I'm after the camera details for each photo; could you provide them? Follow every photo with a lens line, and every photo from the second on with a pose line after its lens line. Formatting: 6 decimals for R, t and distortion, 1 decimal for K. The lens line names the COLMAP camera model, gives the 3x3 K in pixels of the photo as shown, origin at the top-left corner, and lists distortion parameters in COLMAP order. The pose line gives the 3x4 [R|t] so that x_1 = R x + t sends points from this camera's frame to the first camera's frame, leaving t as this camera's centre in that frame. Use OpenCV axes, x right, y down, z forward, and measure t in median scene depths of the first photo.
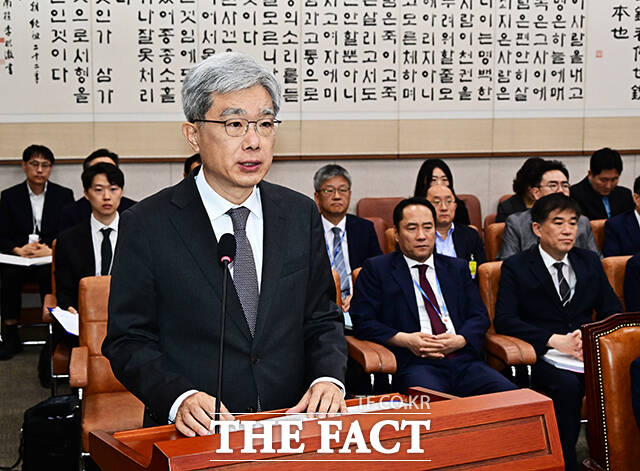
lens RADIAL K [[1171.7, 0, 320.0], [0, 1171.7, 235.5], [0, 0, 1]] dist [0.017365, -0.055574]
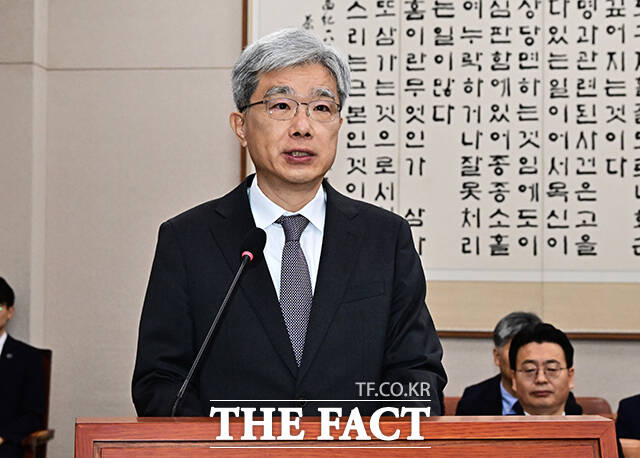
lens RADIAL K [[1716.6, 0, 320.0], [0, 1716.6, 229.0], [0, 0, 1]] dist [-0.022593, 0.122518]
pose [[0.947201, -0.005182, -0.320600, 0.108647], [-0.053691, 0.983189, -0.174521, 0.063601], [0.316114, 0.182520, 0.930998, -0.029773]]
